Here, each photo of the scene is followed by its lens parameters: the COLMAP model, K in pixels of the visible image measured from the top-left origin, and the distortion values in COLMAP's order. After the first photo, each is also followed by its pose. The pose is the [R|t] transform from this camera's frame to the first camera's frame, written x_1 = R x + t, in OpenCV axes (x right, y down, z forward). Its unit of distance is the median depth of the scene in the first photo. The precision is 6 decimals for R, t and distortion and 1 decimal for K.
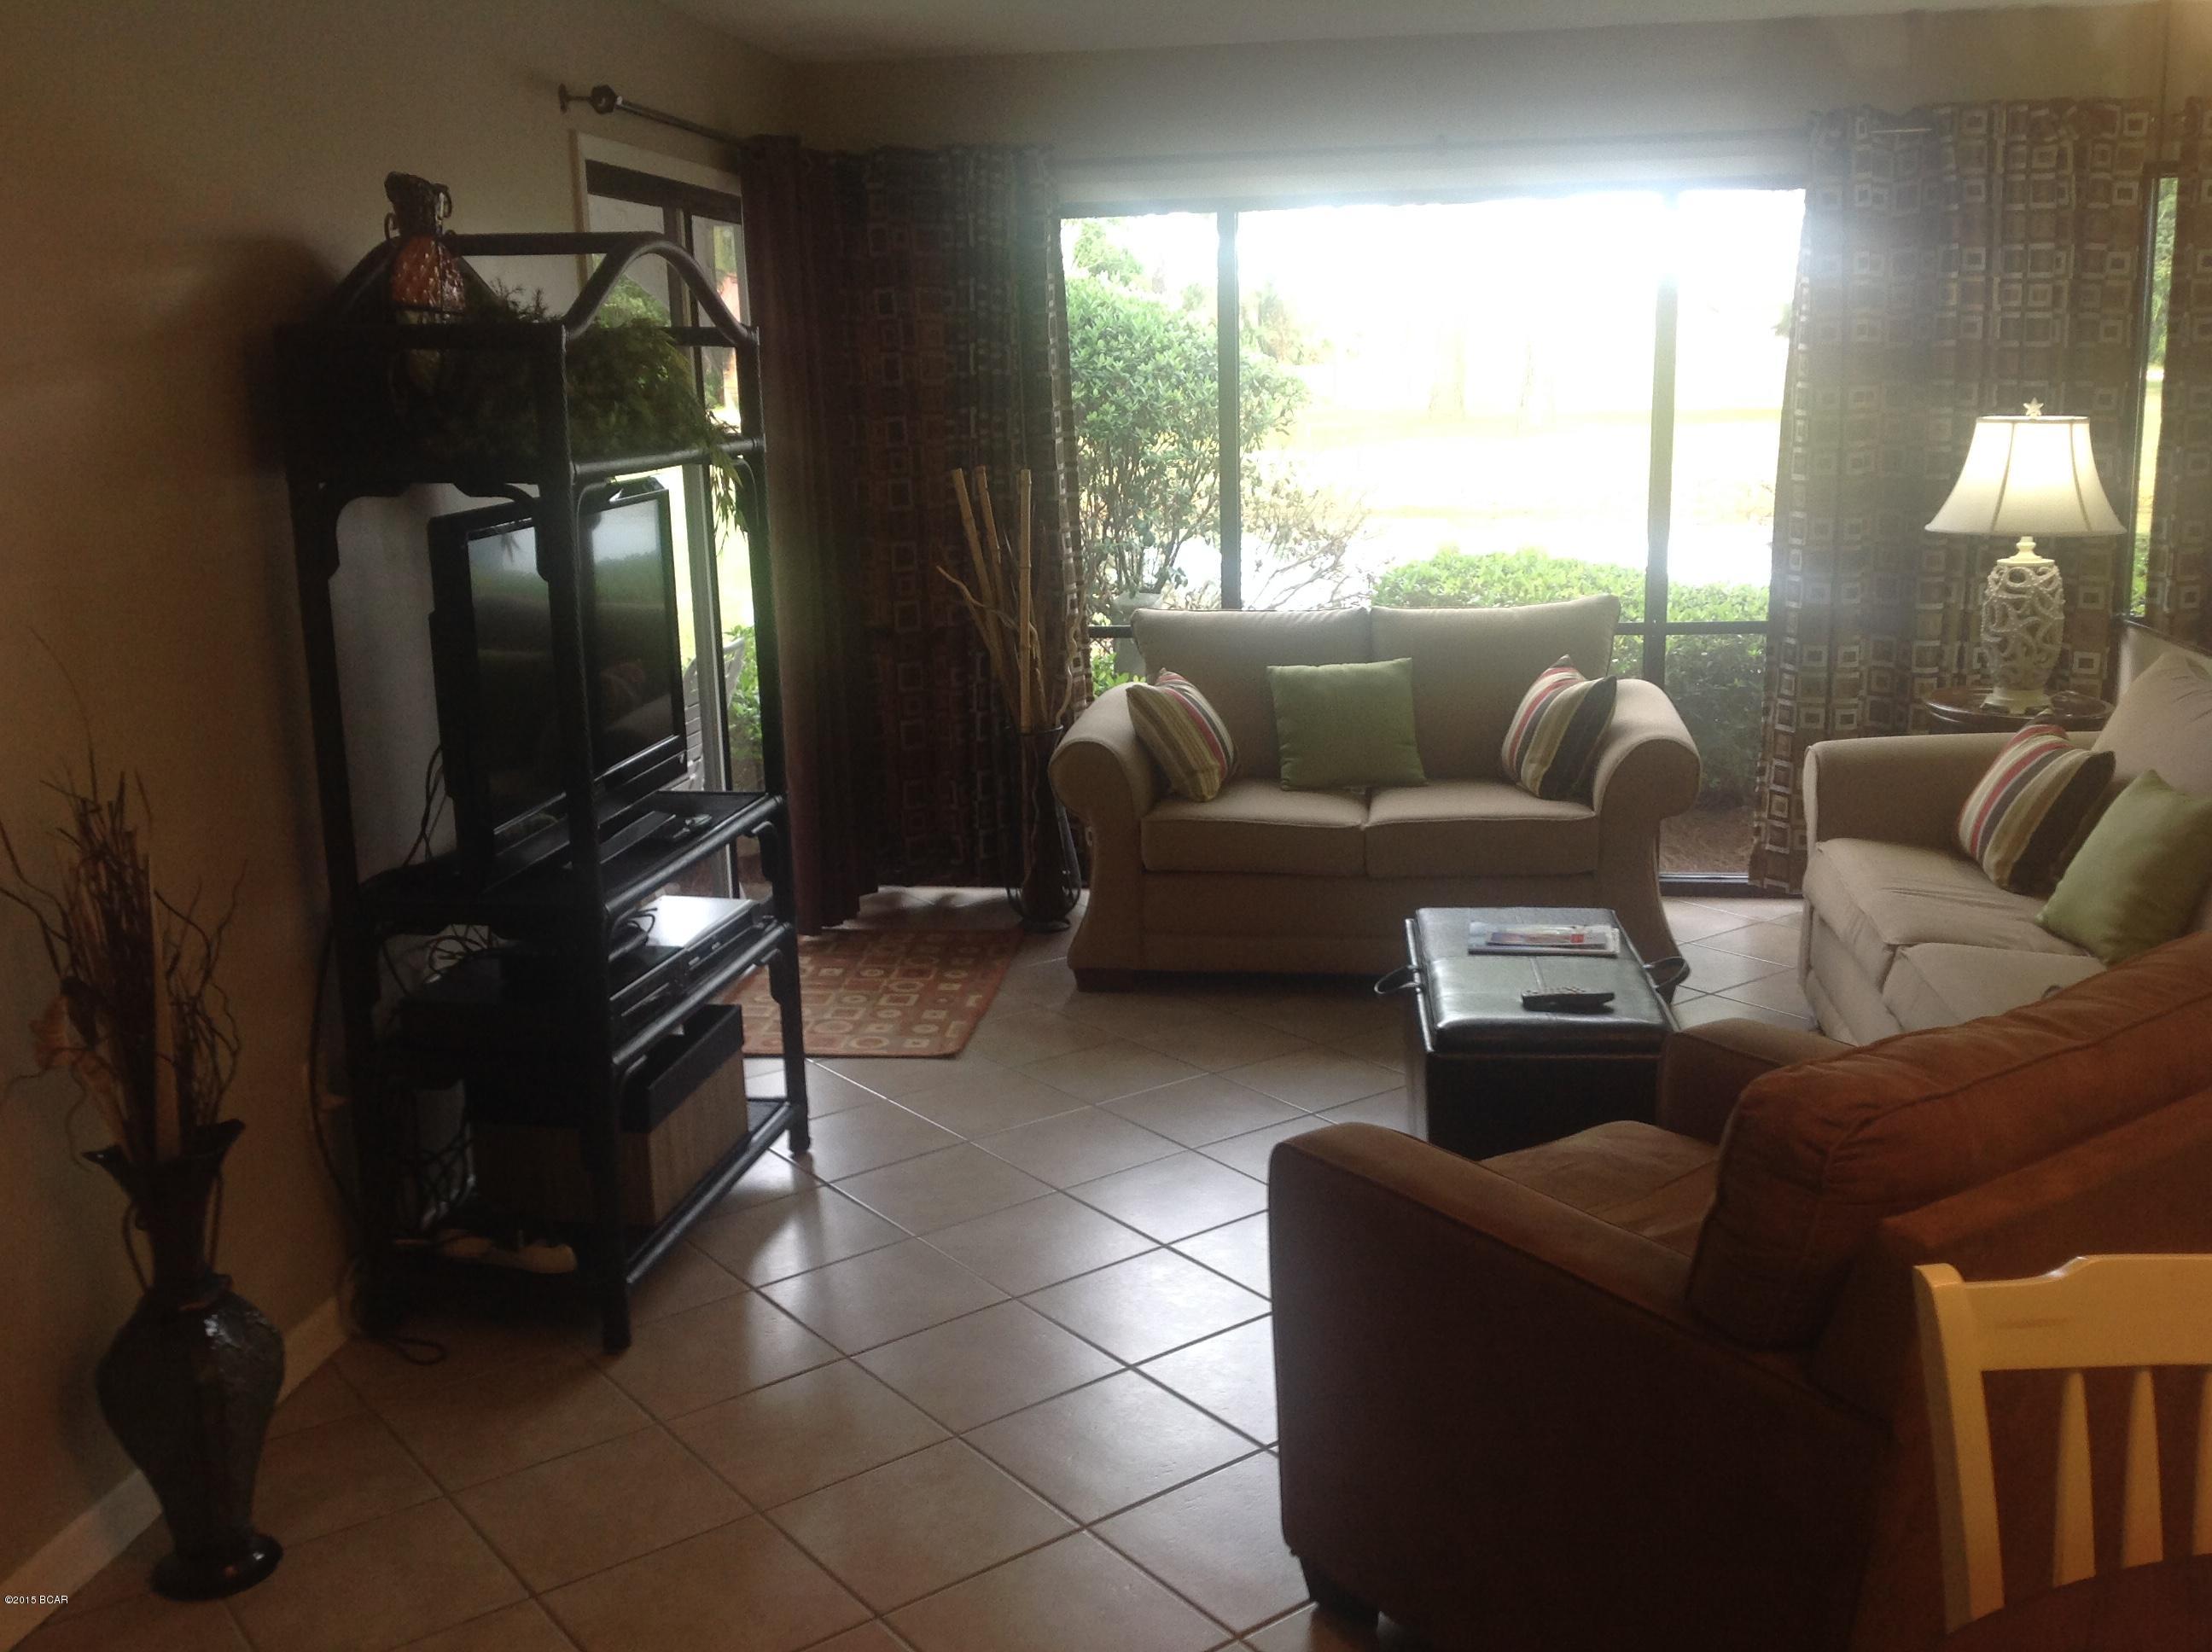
lens RADIAL K [[2180.5, 0, 1060.0], [0, 2180.5, 804.8], [0, 0, 1]] dist [0.213509, -0.497329]
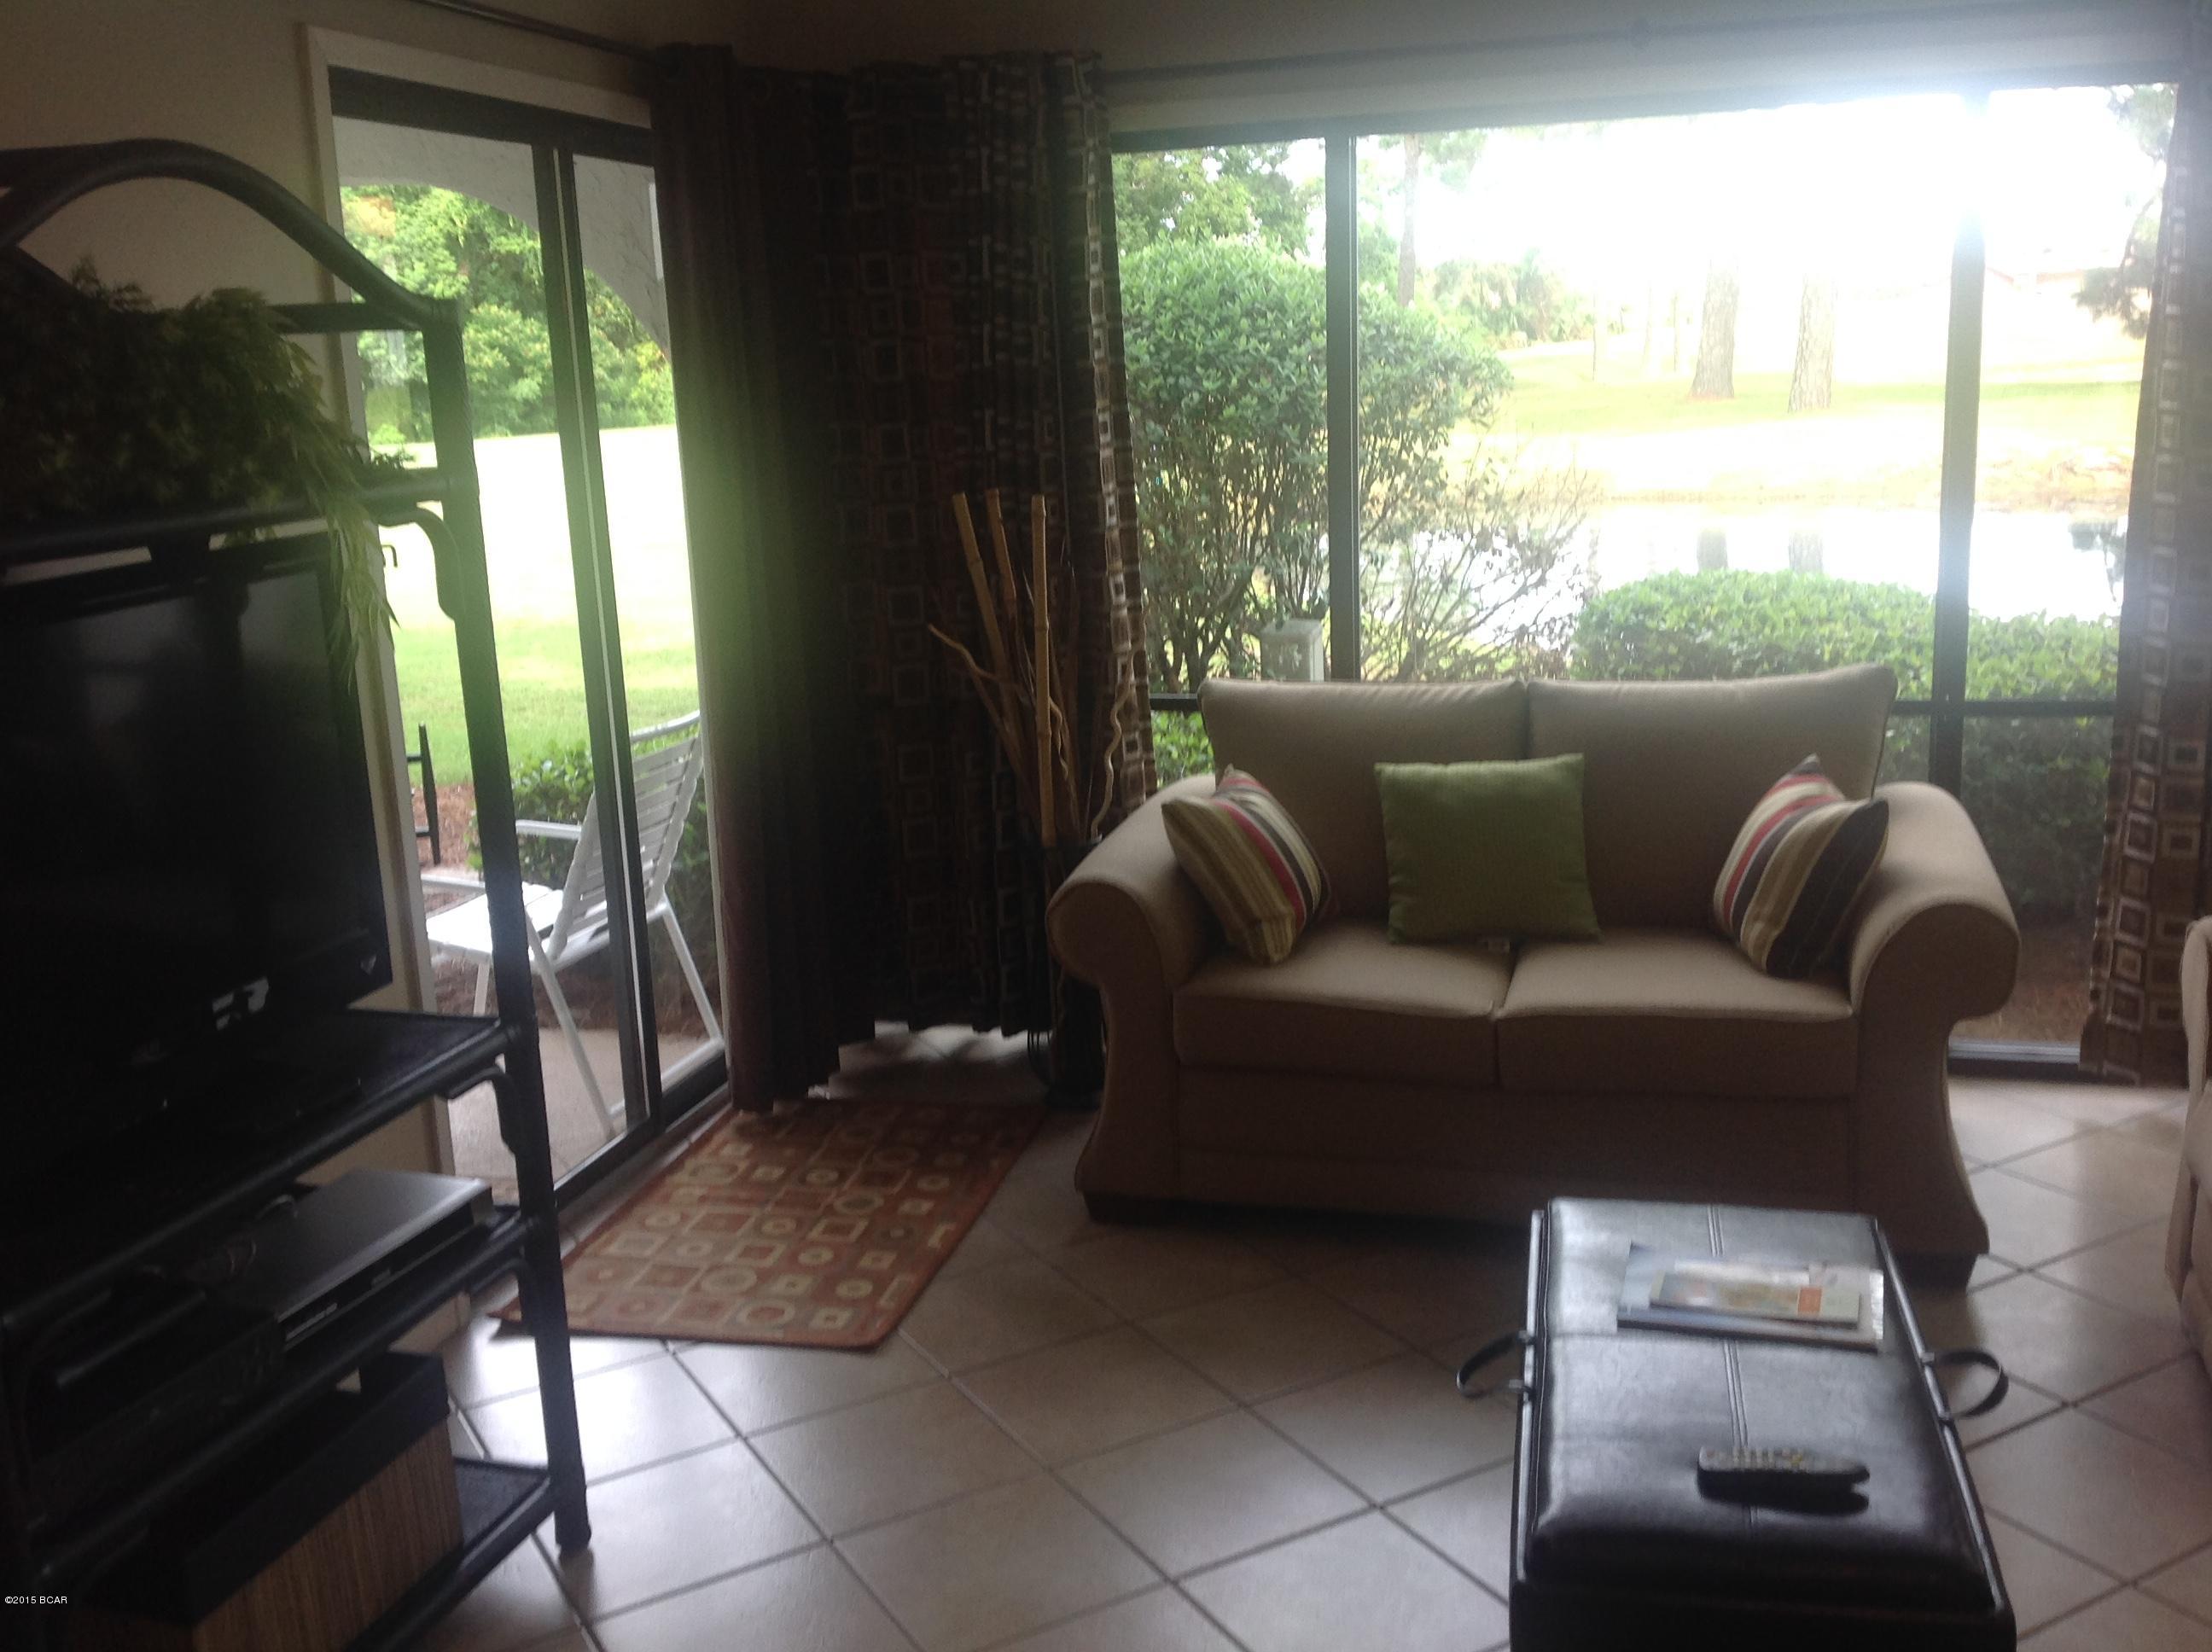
lens RADIAL K [[2174.3, 0, 978.0], [0, 2174.3, 834.3], [0, 0, 1]] dist [0.178762, -0.355675]
pose [[0.989428, 0.015083, -0.144241, 0.067626], [-0.012343, 0.999726, 0.019876, -0.051579], [0.144502, -0.017885, 0.989343, 0.261099]]
